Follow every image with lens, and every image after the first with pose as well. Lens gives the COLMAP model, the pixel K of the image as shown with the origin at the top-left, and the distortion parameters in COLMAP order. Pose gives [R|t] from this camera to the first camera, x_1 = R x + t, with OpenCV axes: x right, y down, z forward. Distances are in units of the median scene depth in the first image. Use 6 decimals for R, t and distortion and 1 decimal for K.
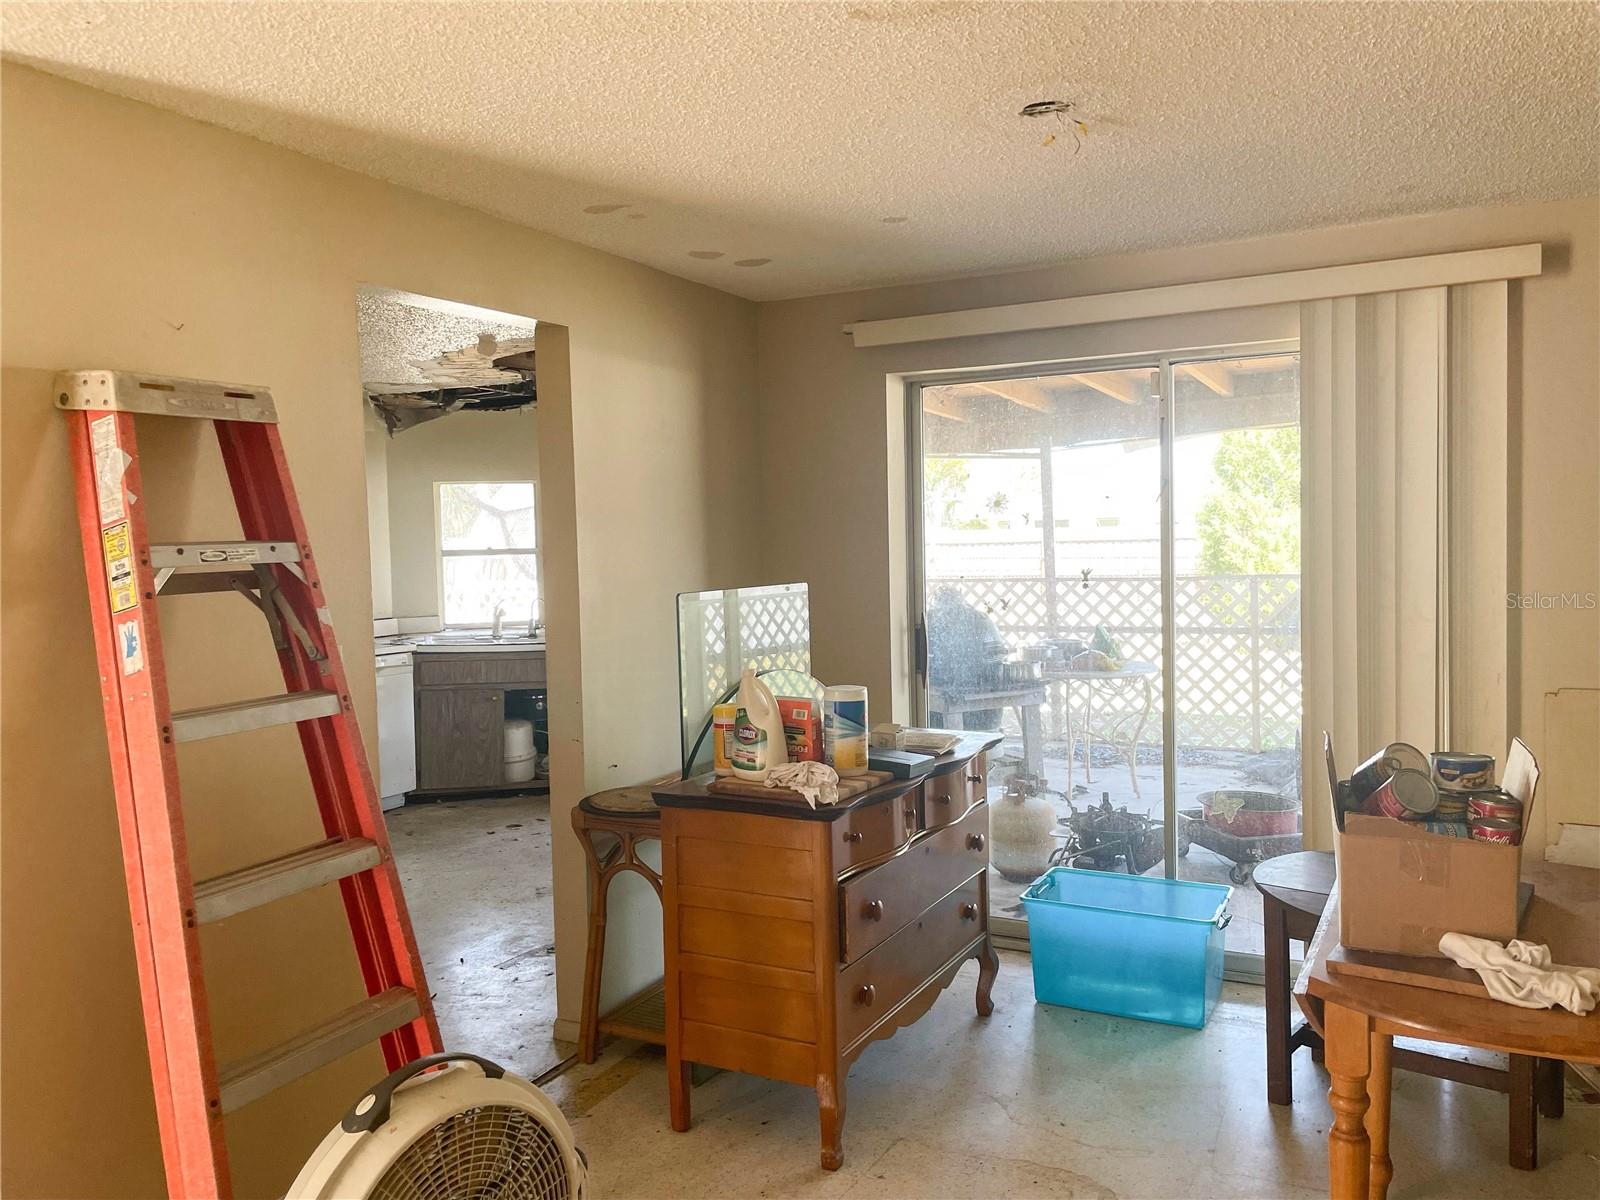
lens RADIAL K [[1191.5, 0, 799.8], [0, 1191.5, 575.3], [0, 0, 1]] dist [0.077137, -0.102401]
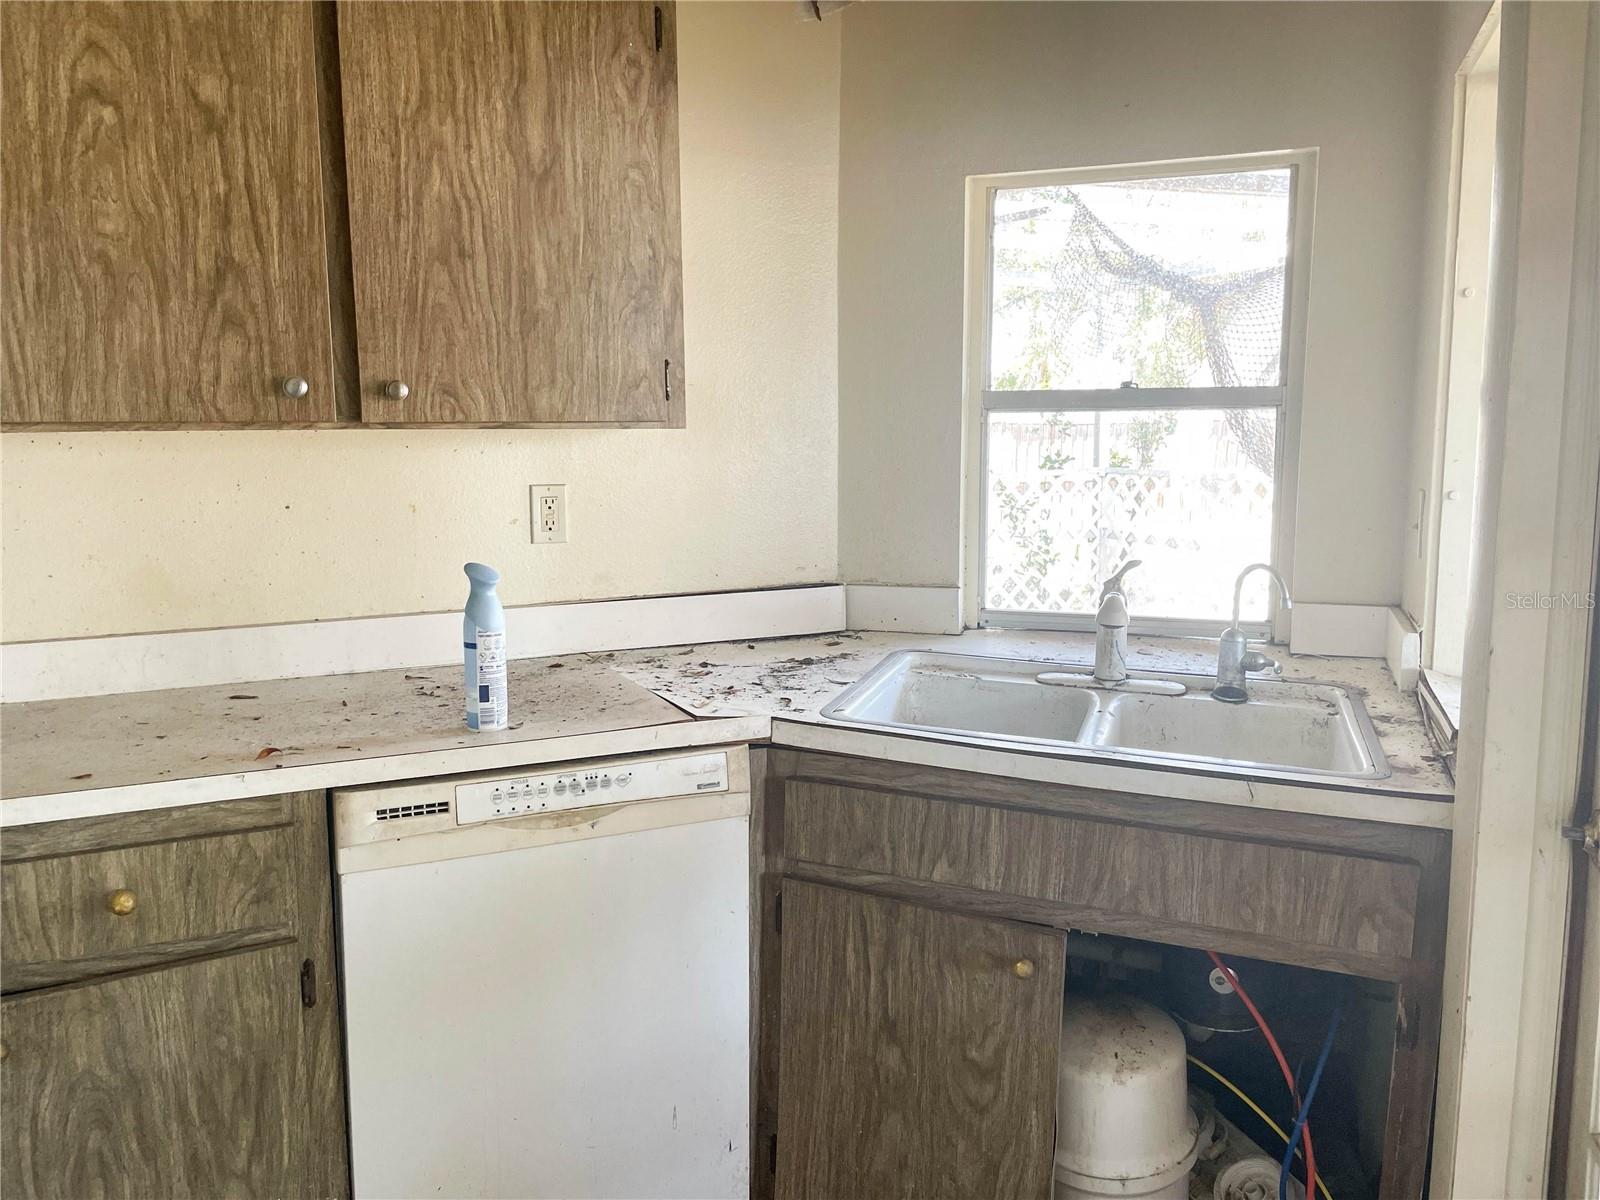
lens RADIAL K [[1216.9, 0, 791.8], [0, 1216.9, 591.4], [0, 0, 1]] dist [0.080995, -0.118941]
pose [[0.801794, 0.105283, -0.588254, -0.149410], [-0.034773, 0.990910, 0.129953, -0.007827], [0.596589, -0.083740, 0.798166, 0.766529]]
